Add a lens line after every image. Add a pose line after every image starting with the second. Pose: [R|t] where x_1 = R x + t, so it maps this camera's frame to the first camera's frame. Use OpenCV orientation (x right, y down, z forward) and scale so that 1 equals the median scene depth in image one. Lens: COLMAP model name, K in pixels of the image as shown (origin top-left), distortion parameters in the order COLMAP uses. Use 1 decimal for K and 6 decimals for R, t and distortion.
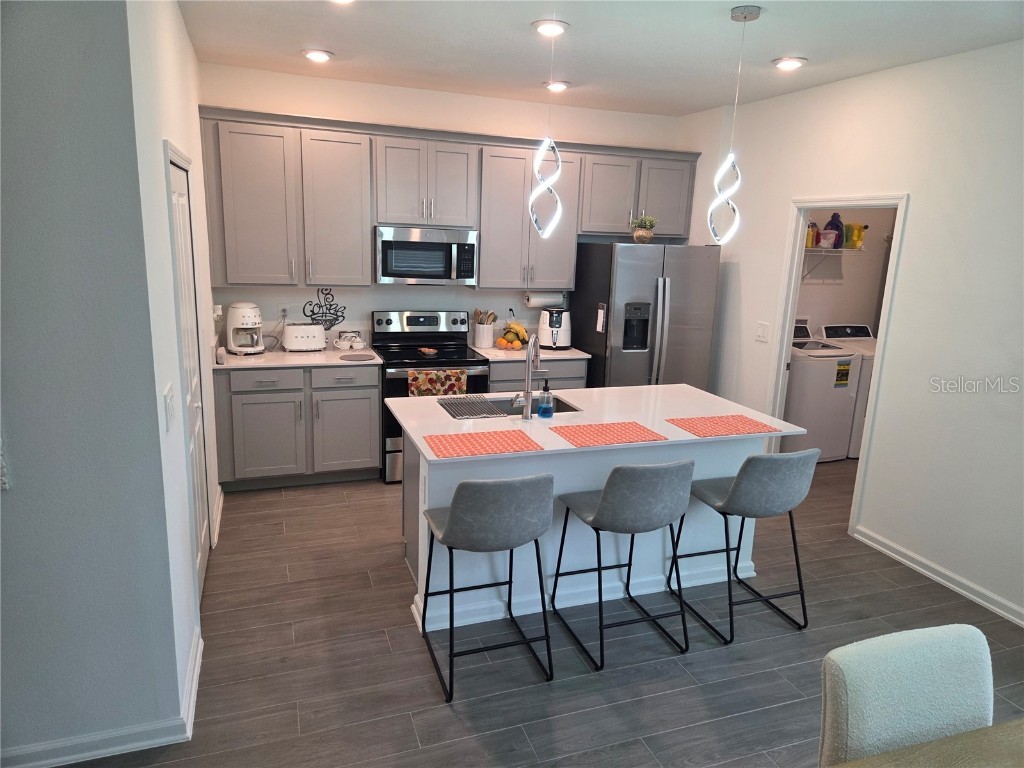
lens RADIAL K [[690.4, 0, 515.9], [0, 690.4, 381.8], [0, 0, 1]] dist [0.030021, -0.015242]
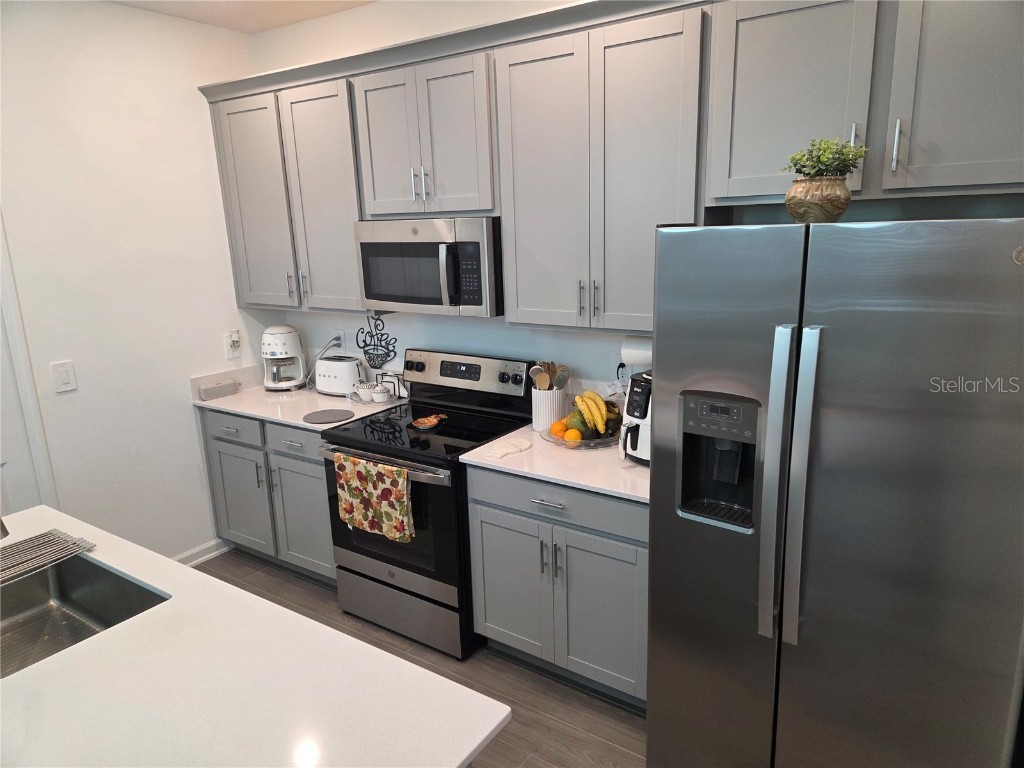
lens RADIAL K [[690.4, 0, 511.0], [0, 690.4, 388.4], [0, 0, 1]] dist [0.030021, -0.015242]
pose [[0.570543, 0.136236, -0.809889, 0.407181], [-0.123169, 0.989186, 0.079627, -0.133615], [0.811979, 0.054322, 0.581153, 0.720655]]
